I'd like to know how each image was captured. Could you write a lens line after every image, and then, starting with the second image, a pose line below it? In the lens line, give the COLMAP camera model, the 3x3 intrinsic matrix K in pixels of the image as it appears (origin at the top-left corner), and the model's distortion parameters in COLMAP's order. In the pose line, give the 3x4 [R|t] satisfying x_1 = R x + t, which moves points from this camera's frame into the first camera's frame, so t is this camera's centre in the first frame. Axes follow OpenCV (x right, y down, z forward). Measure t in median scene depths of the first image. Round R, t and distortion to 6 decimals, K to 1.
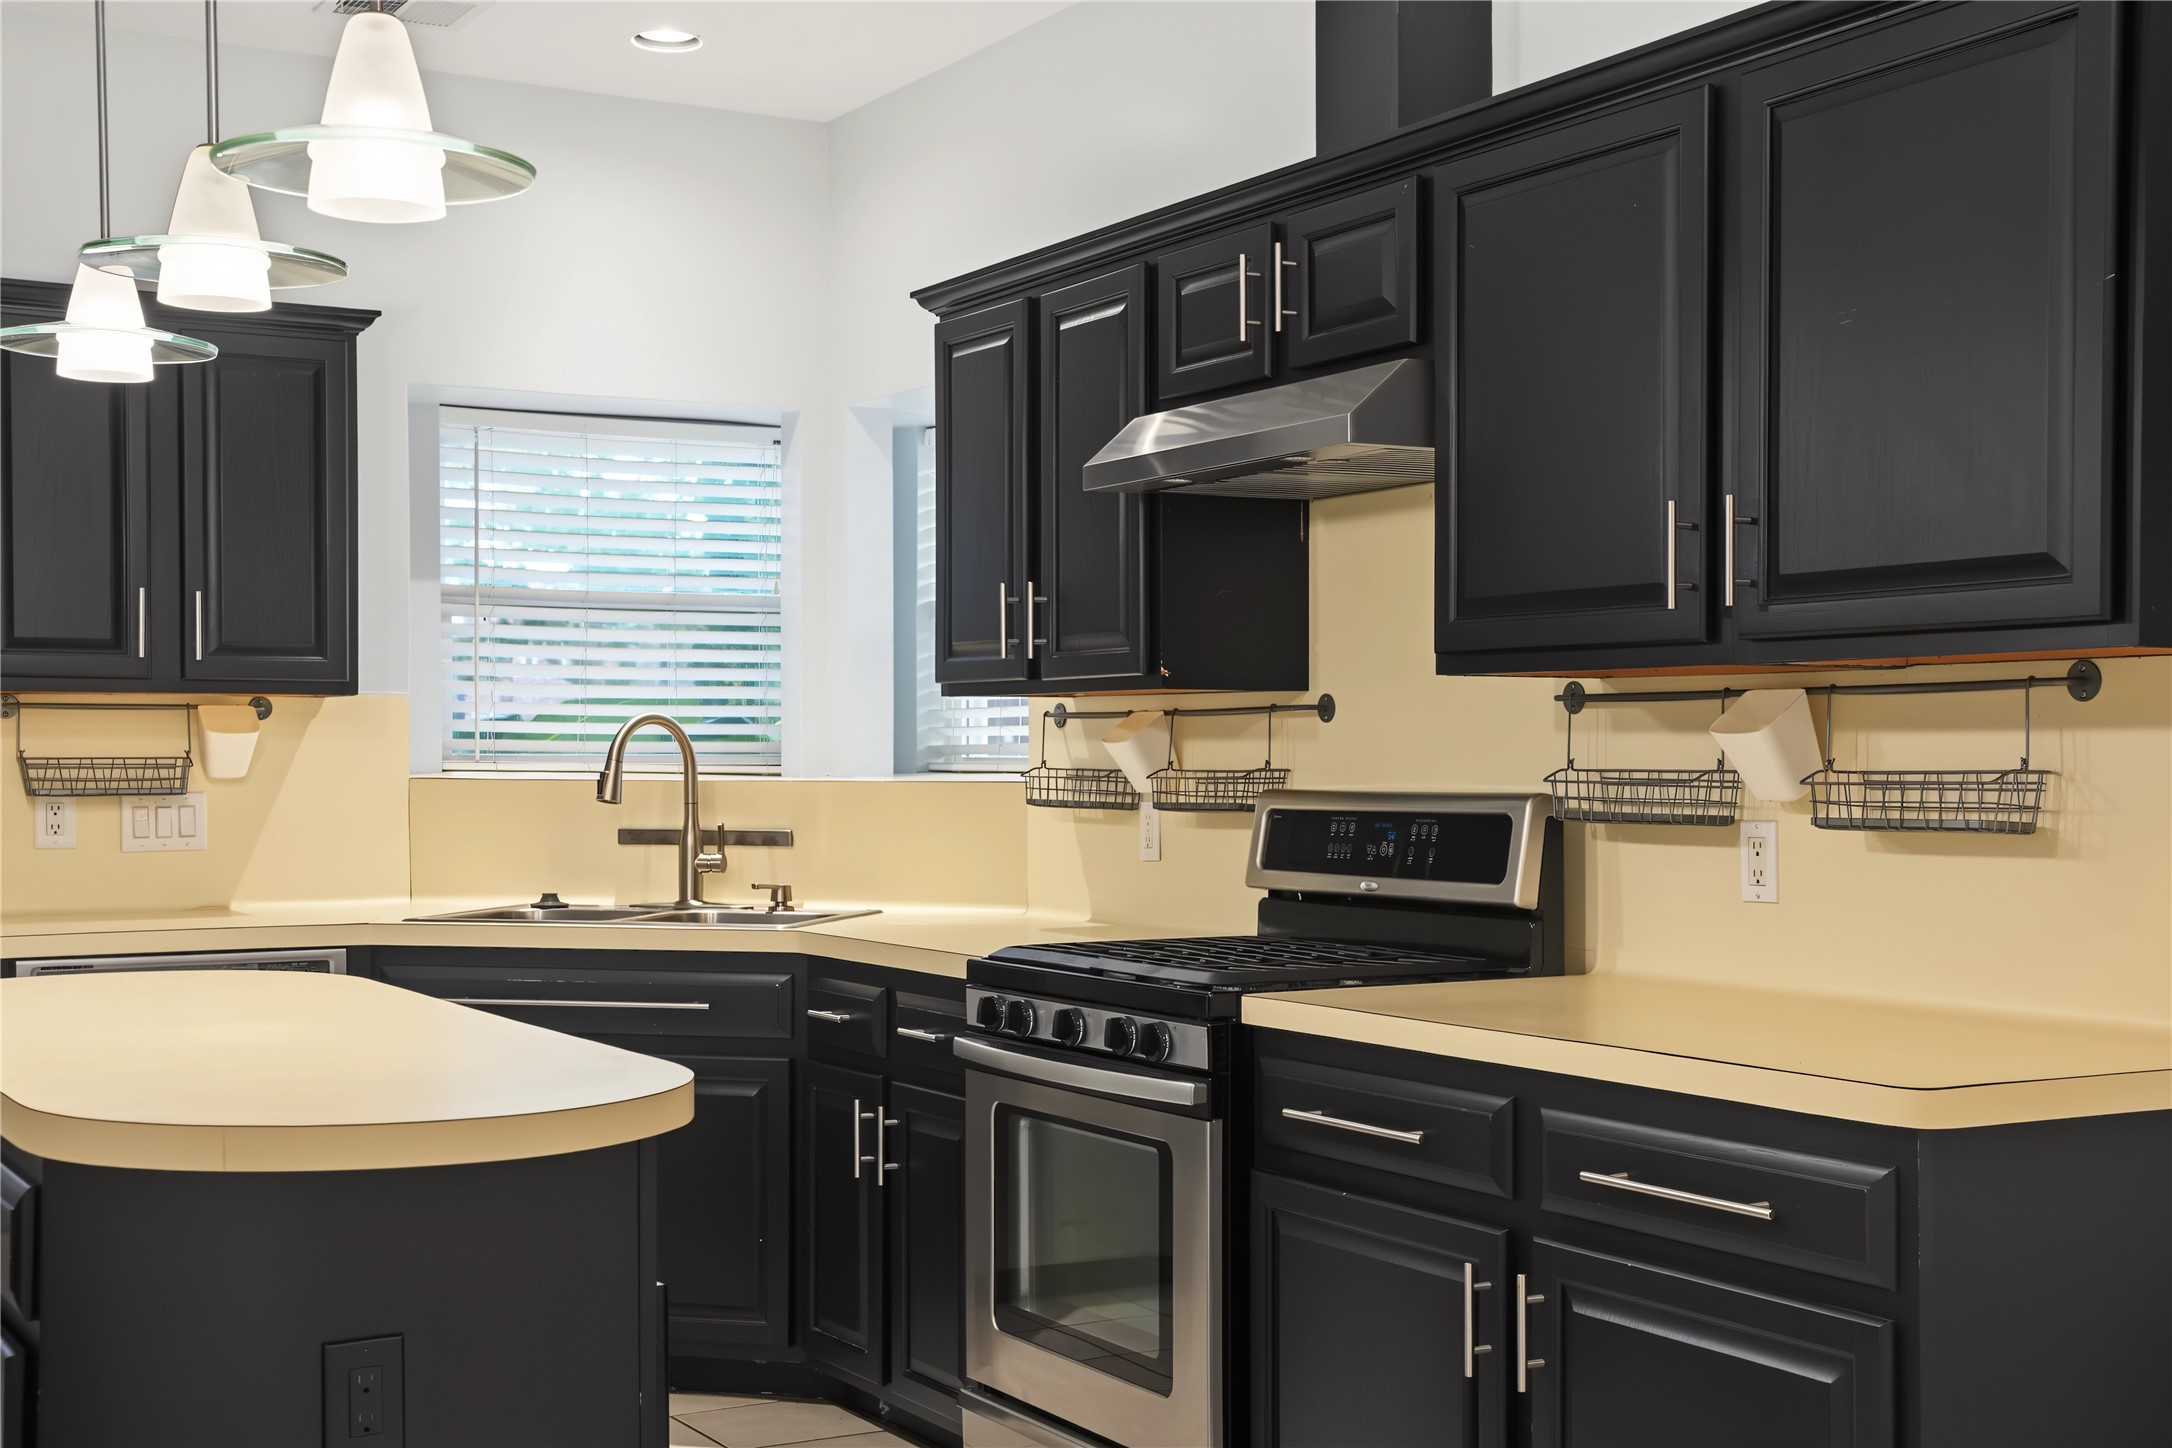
lens RADIAL K [[2723.8, 0, 1077.3], [0, 2723.8, 794.2], [0, 0, 1]] dist [0.079801, 0.004047]
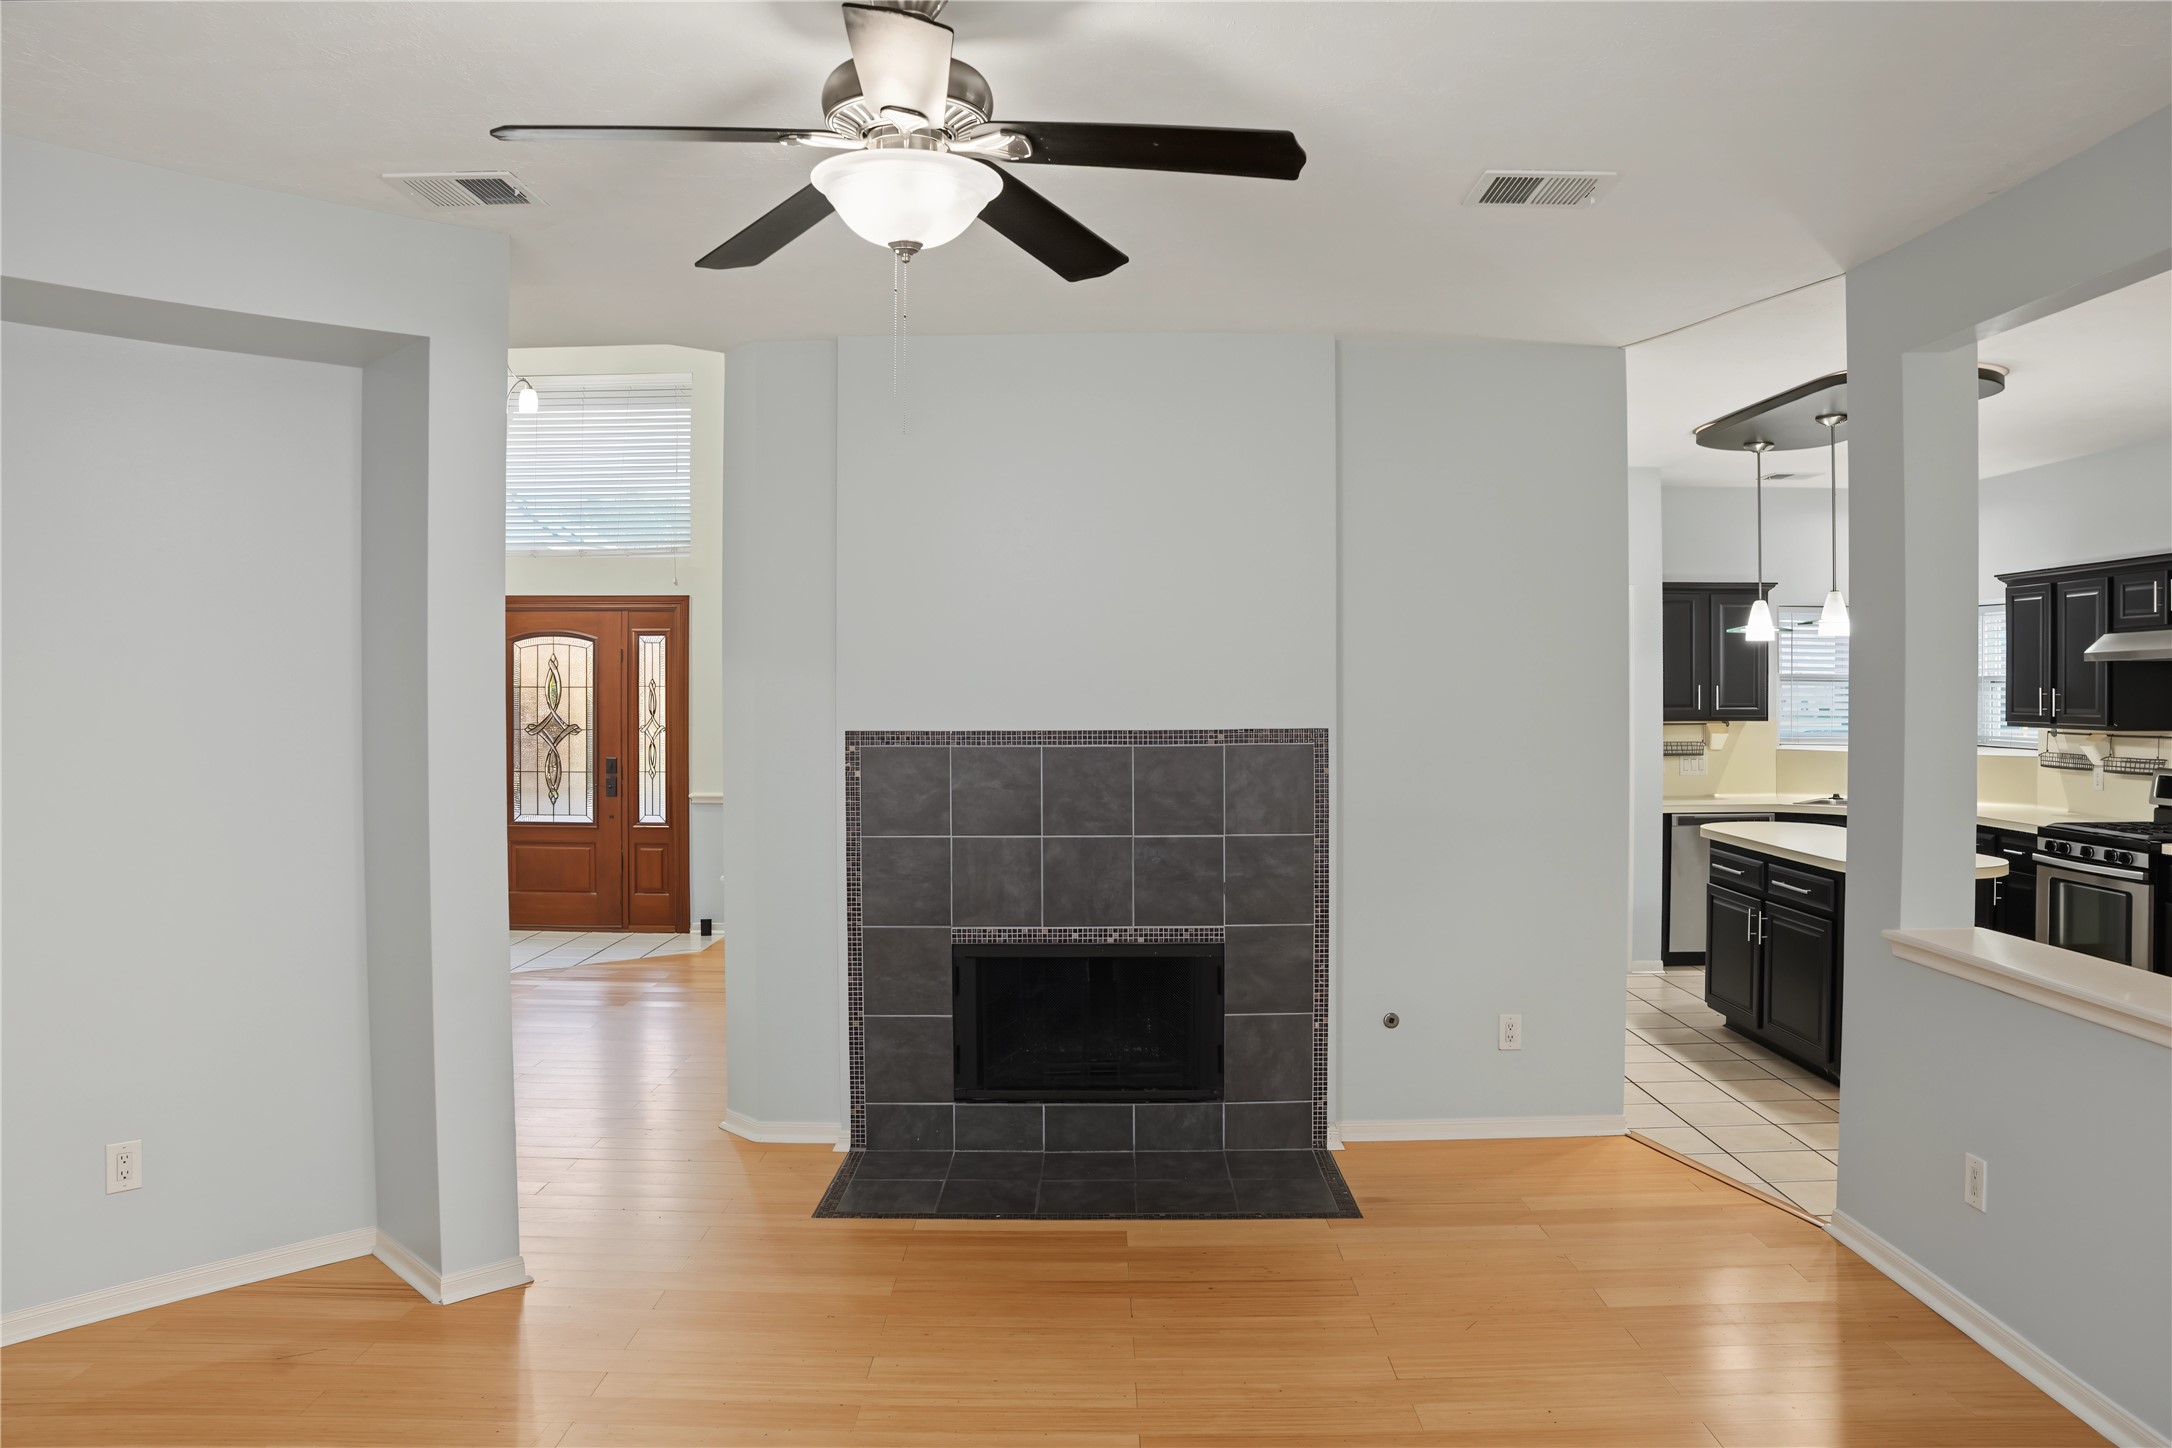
lens RADIAL K [[1525.9, 0, 1081.0], [0, 1525.9, 697.2], [0, 0, 1]] dist [-0.179211, 0.128605]
pose [[0.869662, 0.001869, -0.493643, -0.154130], [-0.004775, 0.999978, -0.004626, -0.058798], [0.493624, 0.006380, 0.869652, -0.751554]]
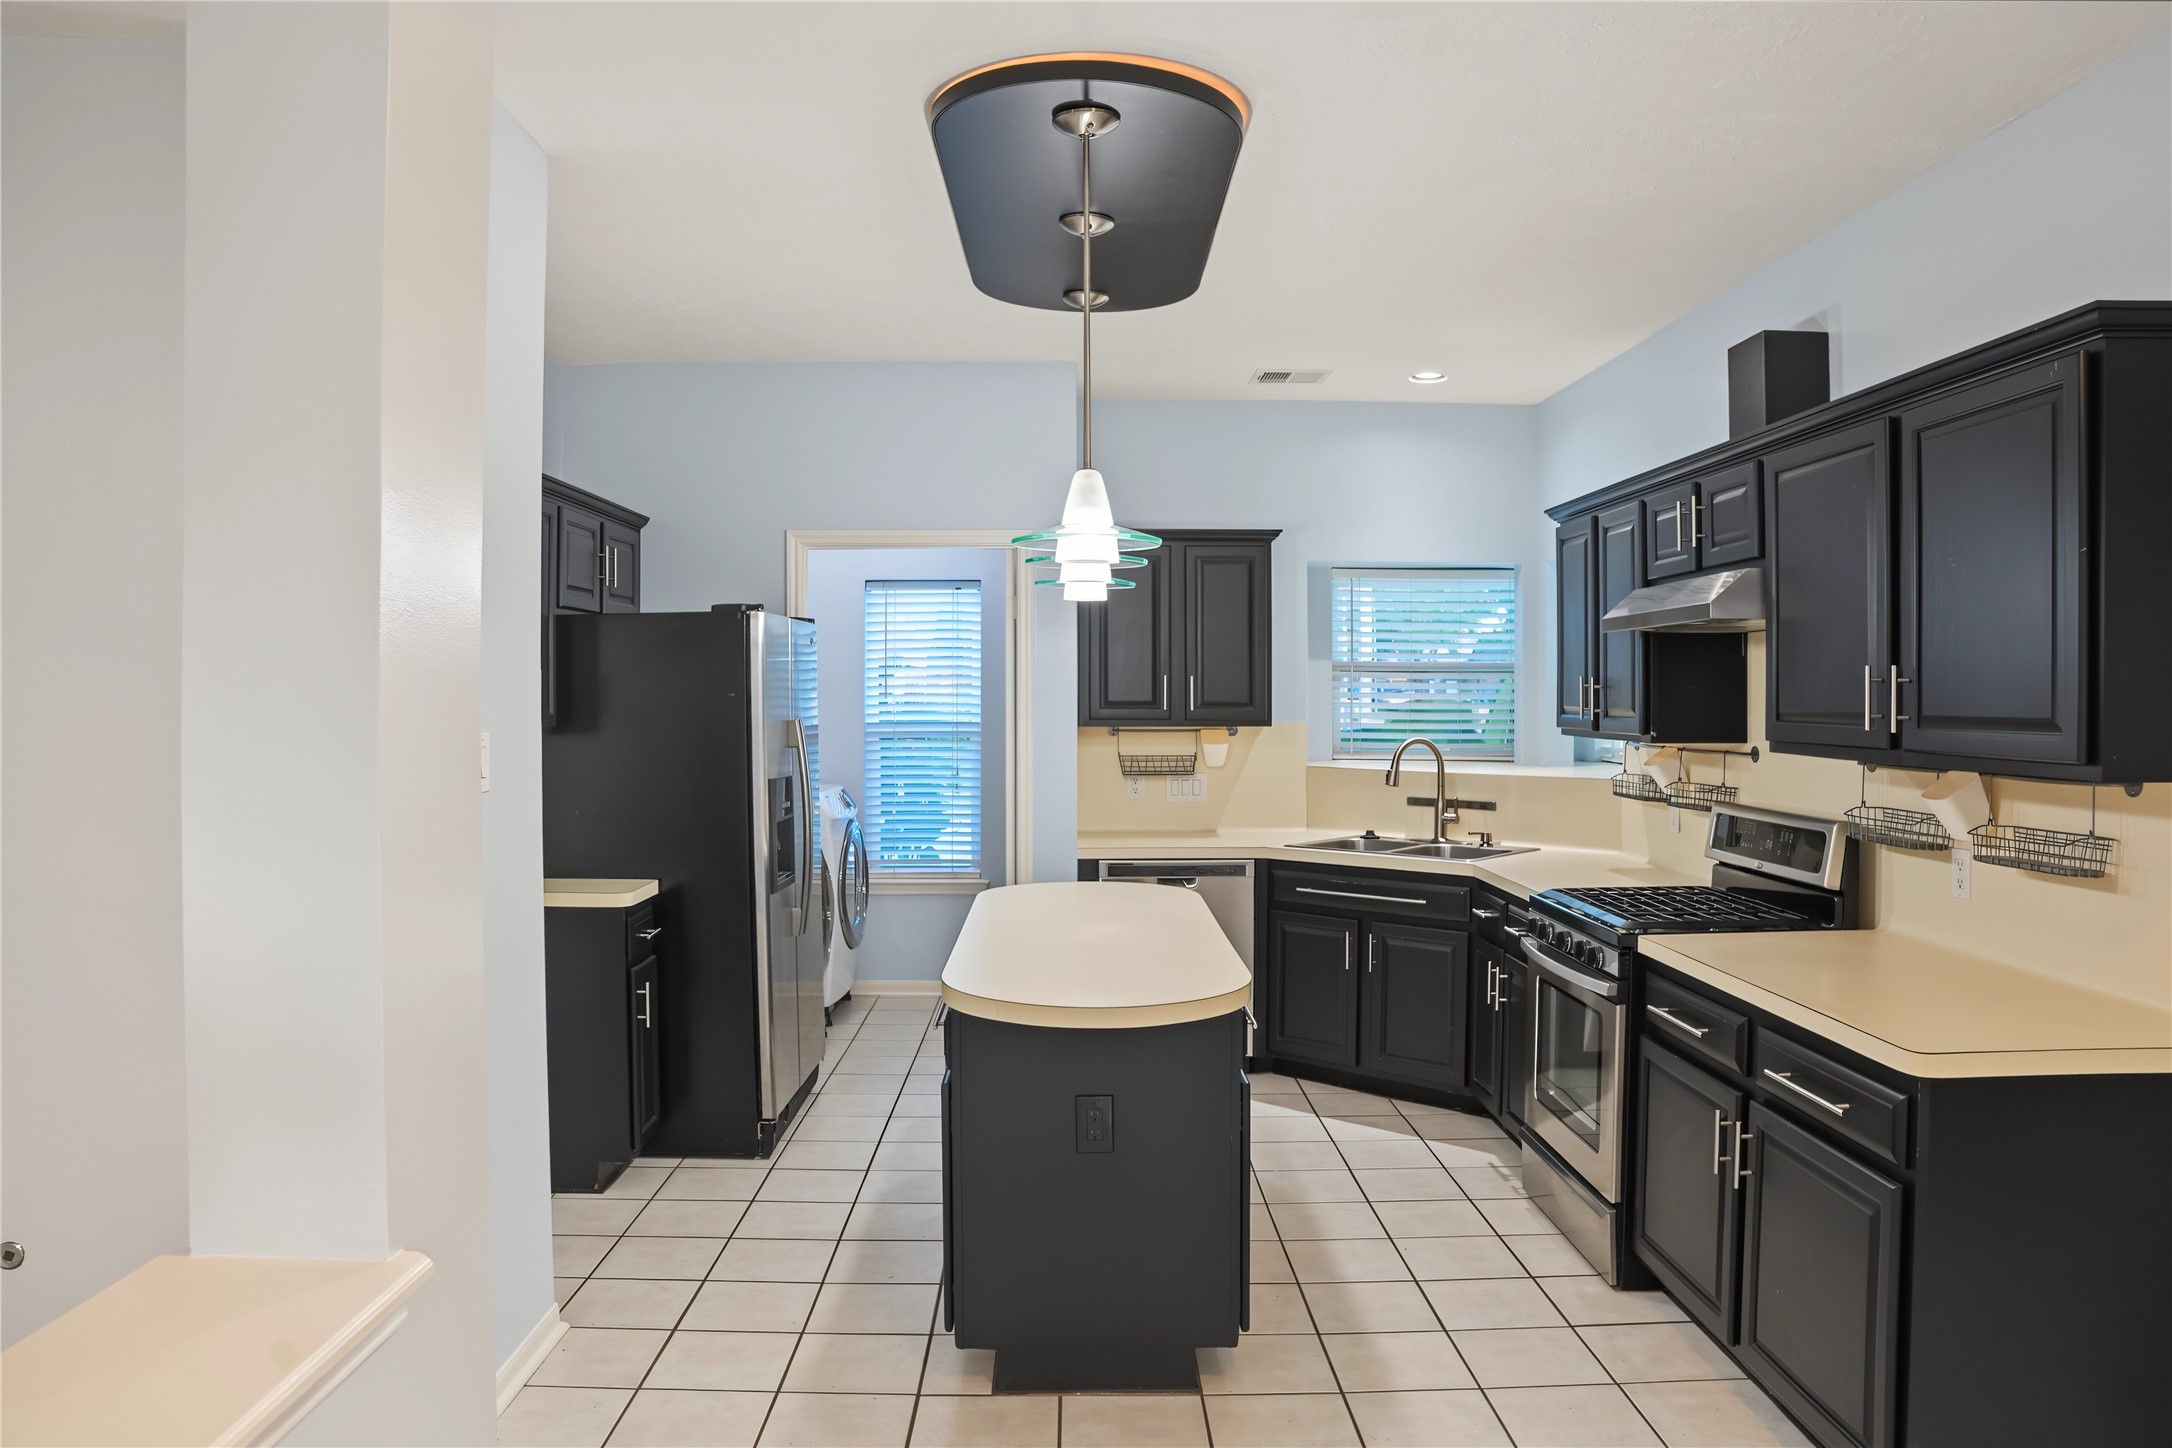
lens RADIAL K [[1502.2, 0, 1087.7], [0, 1502.2, 716.1], [0, 0, 1]] dist [-0.155301, 0.110644]
pose [[0.877824, 0.007010, -0.478932, 0.157518], [-0.007257, 0.999973, 0.001334, -0.052046], [0.478928, 0.002305, 0.877851, -0.000276]]
